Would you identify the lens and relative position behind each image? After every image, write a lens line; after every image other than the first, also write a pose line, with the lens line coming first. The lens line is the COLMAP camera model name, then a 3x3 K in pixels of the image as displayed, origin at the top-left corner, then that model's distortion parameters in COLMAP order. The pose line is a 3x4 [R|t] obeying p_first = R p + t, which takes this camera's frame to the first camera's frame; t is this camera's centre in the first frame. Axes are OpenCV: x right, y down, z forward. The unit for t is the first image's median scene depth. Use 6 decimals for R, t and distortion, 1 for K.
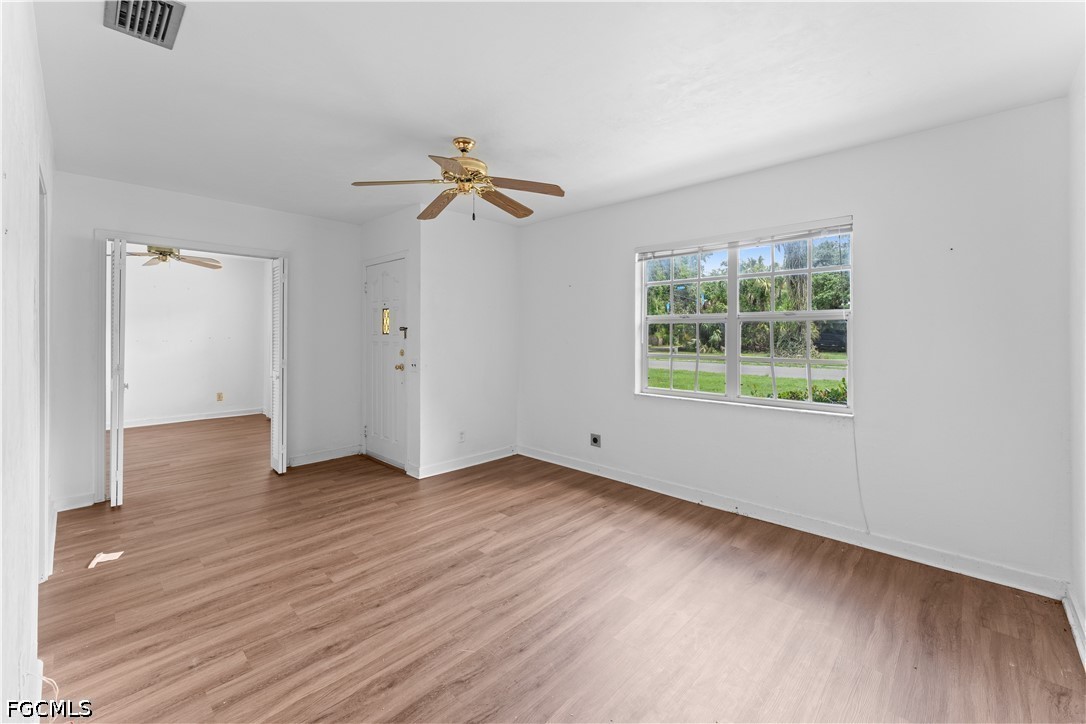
lens RADIAL K [[442.7, 0, 543.7], [0, 442.7, 333.1], [0, 0, 1]] dist [-0.004303, -0.000611]
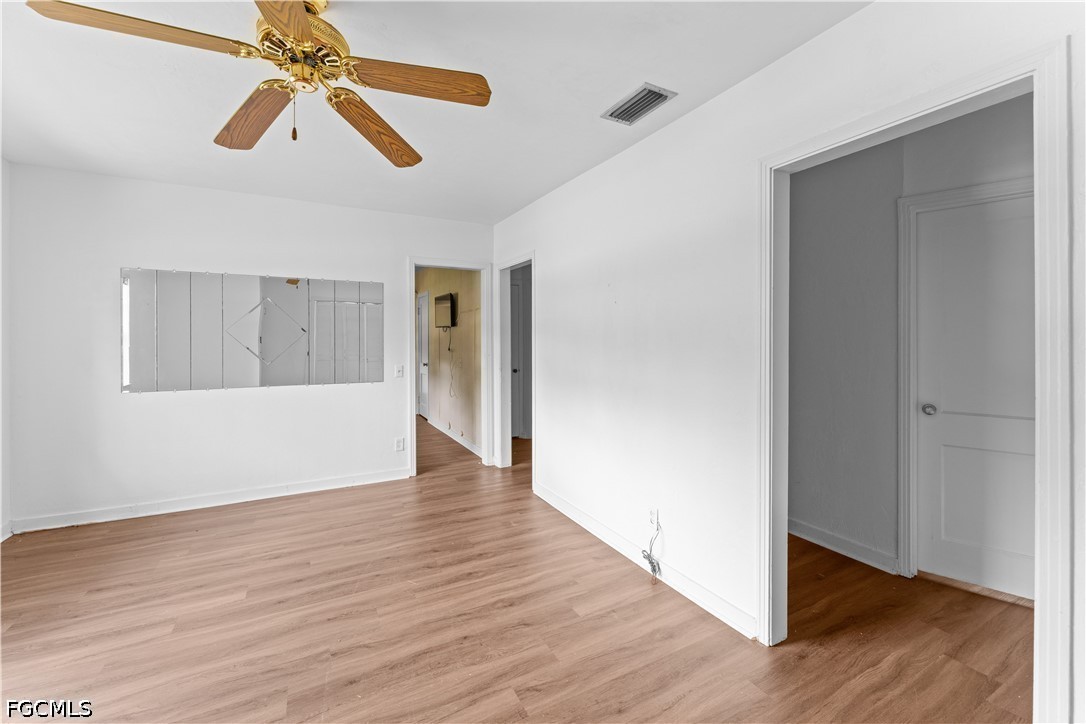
lens RADIAL K [[442.7, 0, 543.0], [0, 442.7, 350.8], [0, 0, 1]] dist [-0.004303, -0.000611]
pose [[-0.949279, -0.015375, 0.314059, -0.849290], [-0.010415, 0.999793, 0.017465, 0.008849], [-0.314262, 0.013309, -0.949243, 1.908593]]
